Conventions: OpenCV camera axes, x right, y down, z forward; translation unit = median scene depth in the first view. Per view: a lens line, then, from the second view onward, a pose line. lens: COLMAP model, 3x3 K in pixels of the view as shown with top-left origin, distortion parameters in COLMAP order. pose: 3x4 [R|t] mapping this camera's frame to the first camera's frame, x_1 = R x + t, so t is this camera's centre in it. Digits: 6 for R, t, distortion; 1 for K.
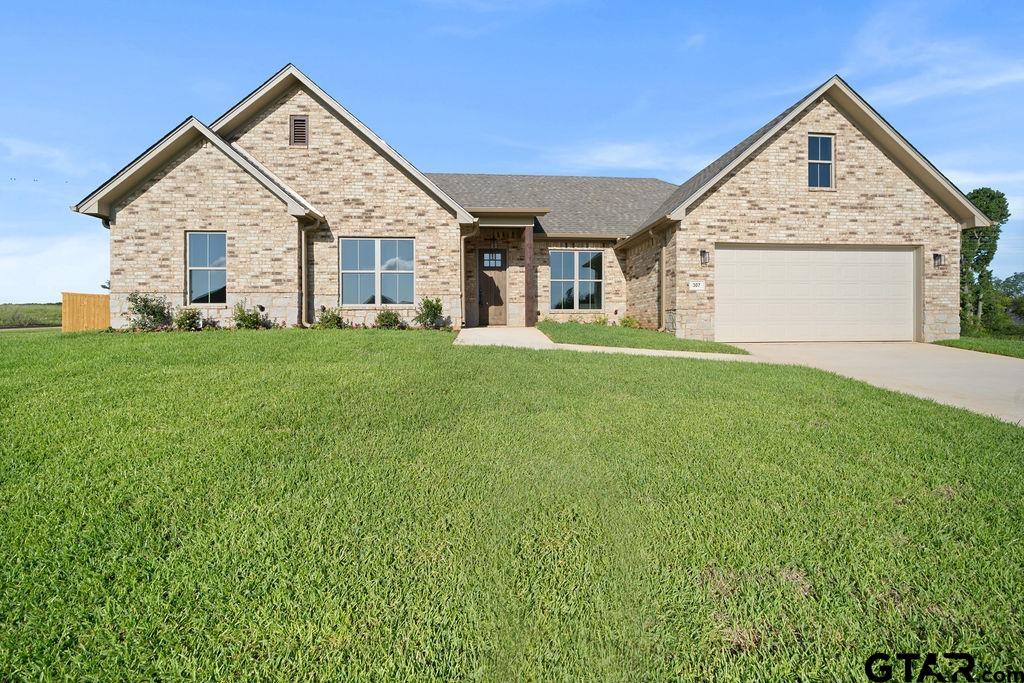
lens RADIAL K [[370.1, 0, 504.6], [0, 370.1, 345.3], [0, 0, 1]] dist [-0.008688, -0.000372]
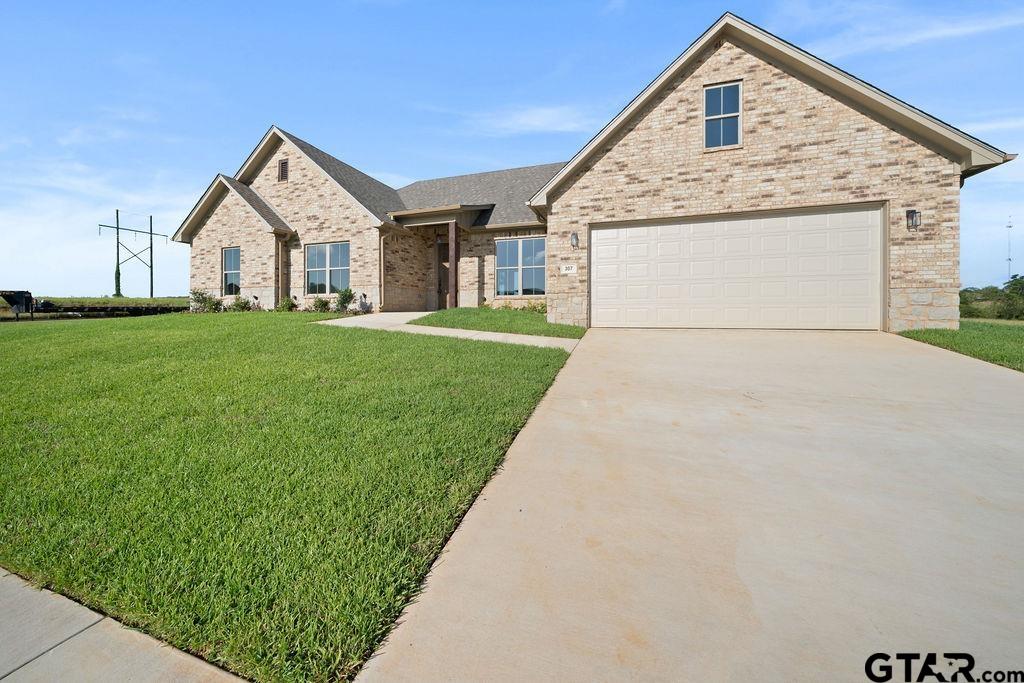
lens RADIAL K [[370.1, 0, 509.7], [0, 370.1, 334.4], [0, 0, 1]] dist [-0.008688, -0.000372]
pose [[0.925572, 0.024106, -0.377802, 0.739583], [-0.023187, 0.999707, 0.006984, 0.009398], [0.377860, 0.002296, 0.925860, 0.027778]]
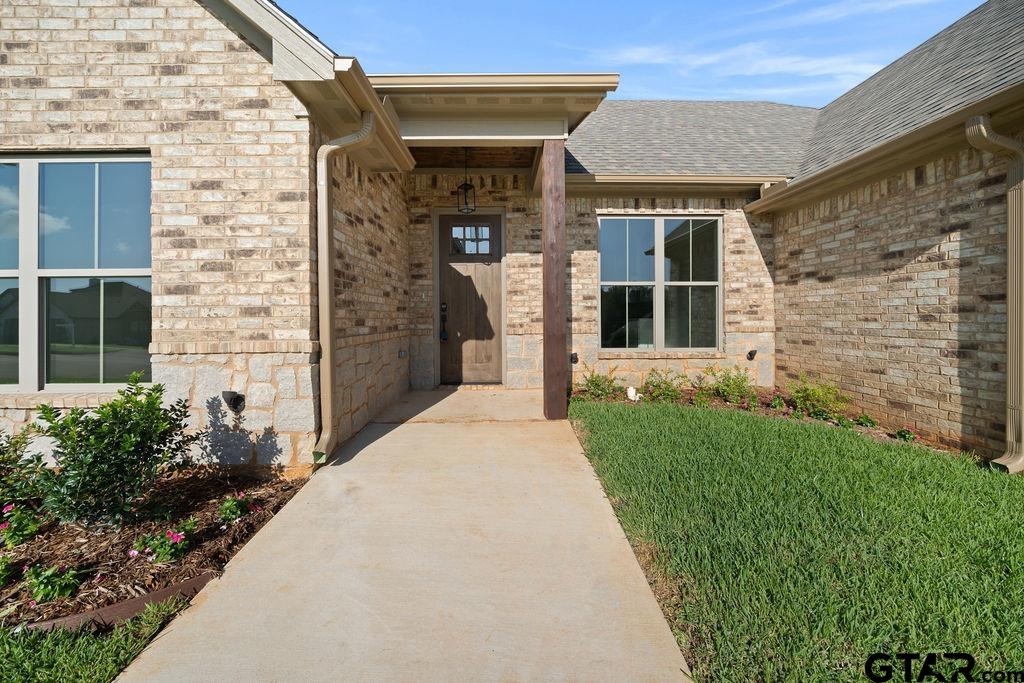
lens RADIAL K [[370.1, 0, 505.5], [0, 370.1, 328.5], [0, 0, 1]] dist [-0.008688, -0.000372]
pose [[0.998790, 0.000723, -0.049176, 0.041708], [-0.001601, 0.999840, -0.017830, -0.147460], [0.049155, 0.017887, 0.998631, 0.717125]]
